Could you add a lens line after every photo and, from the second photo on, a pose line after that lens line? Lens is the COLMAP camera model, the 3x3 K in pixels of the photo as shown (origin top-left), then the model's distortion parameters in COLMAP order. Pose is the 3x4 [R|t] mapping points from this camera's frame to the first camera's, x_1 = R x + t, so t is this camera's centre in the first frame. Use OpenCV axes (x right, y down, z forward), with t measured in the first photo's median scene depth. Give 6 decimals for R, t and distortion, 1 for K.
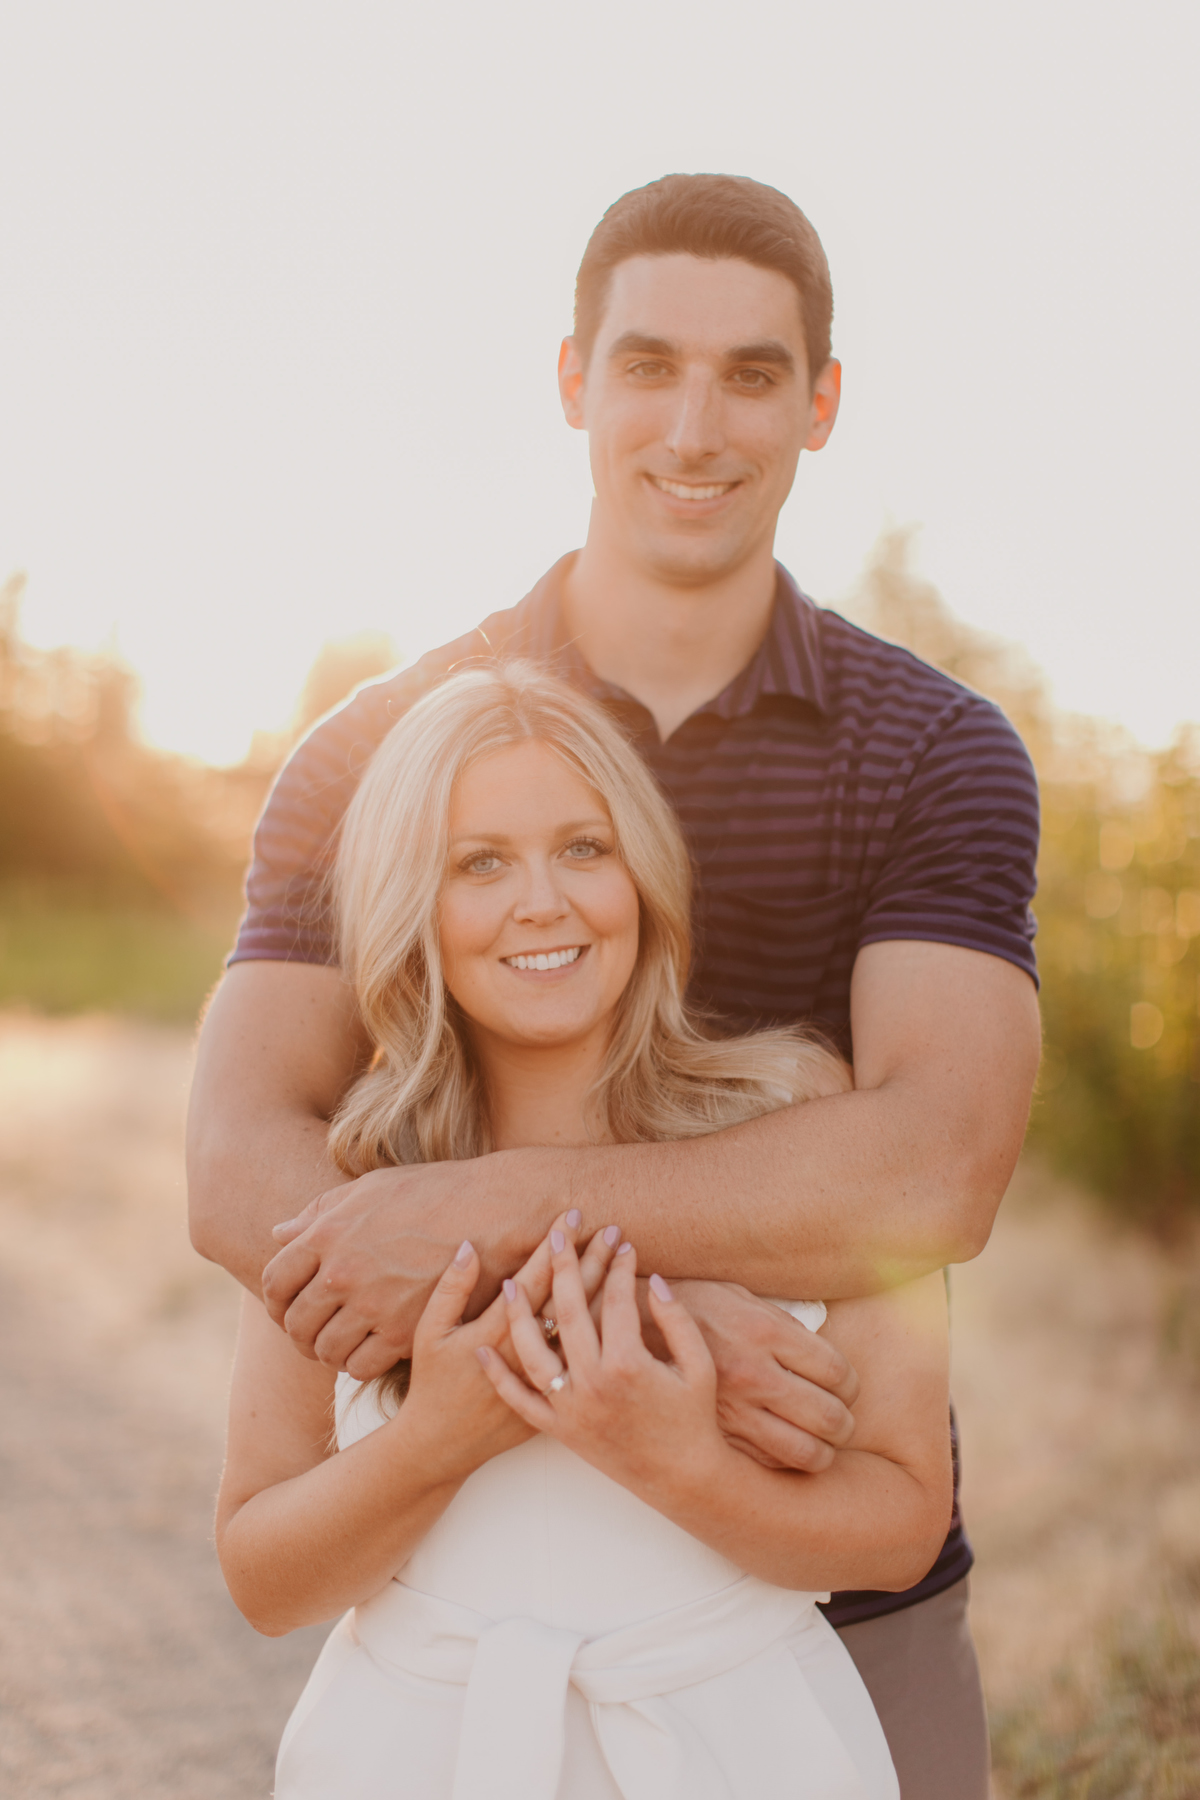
lens RADIAL K [[2642.7, 0, 600.0], [0, 2642.7, 900.0], [0, 0, 1]] dist [0.046078, 0.026762]
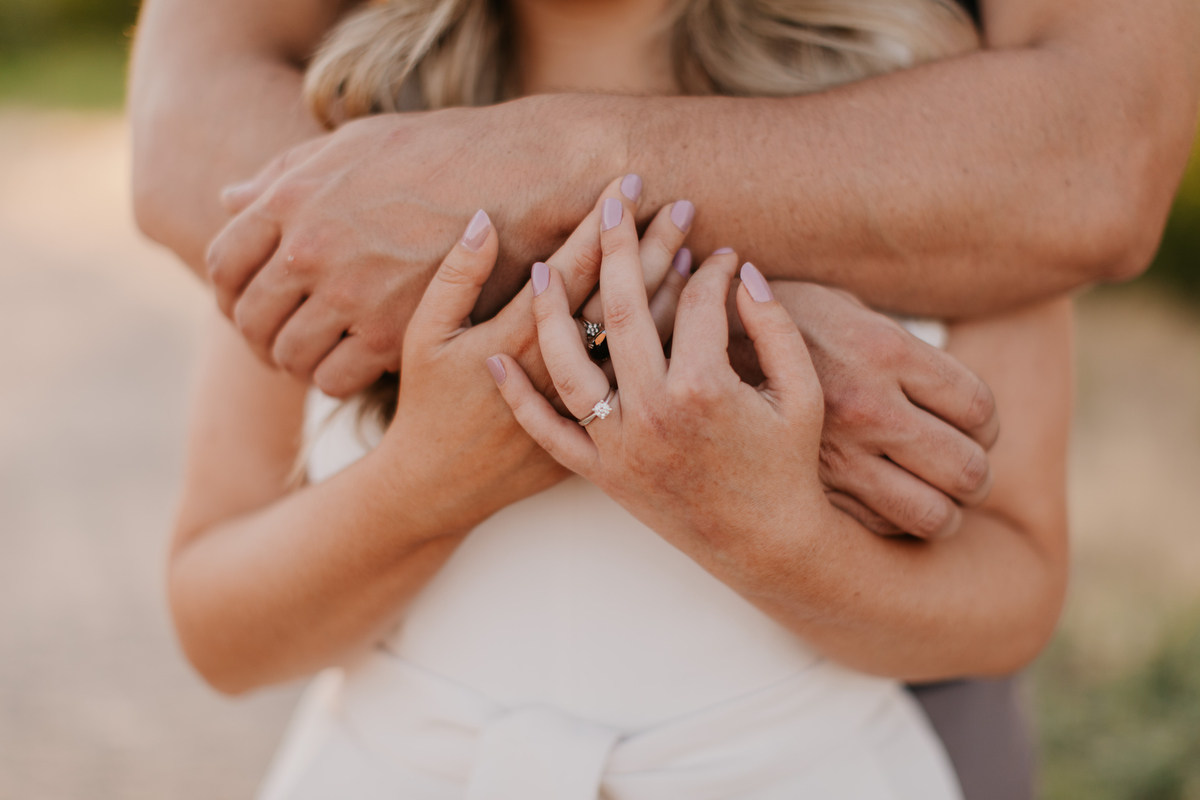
lens RADIAL K [[1705.0, 0, 600.0], [0, 1705.0, 400.0], [0, 0, 1]] dist [-0.312541, 0.000375]
pose [[0.998856, 0.042140, 0.022588, -0.026511], [-0.045131, 0.986972, 0.154431, 0.107181], [-0.015786, -0.155274, 0.987745, 0.537450]]
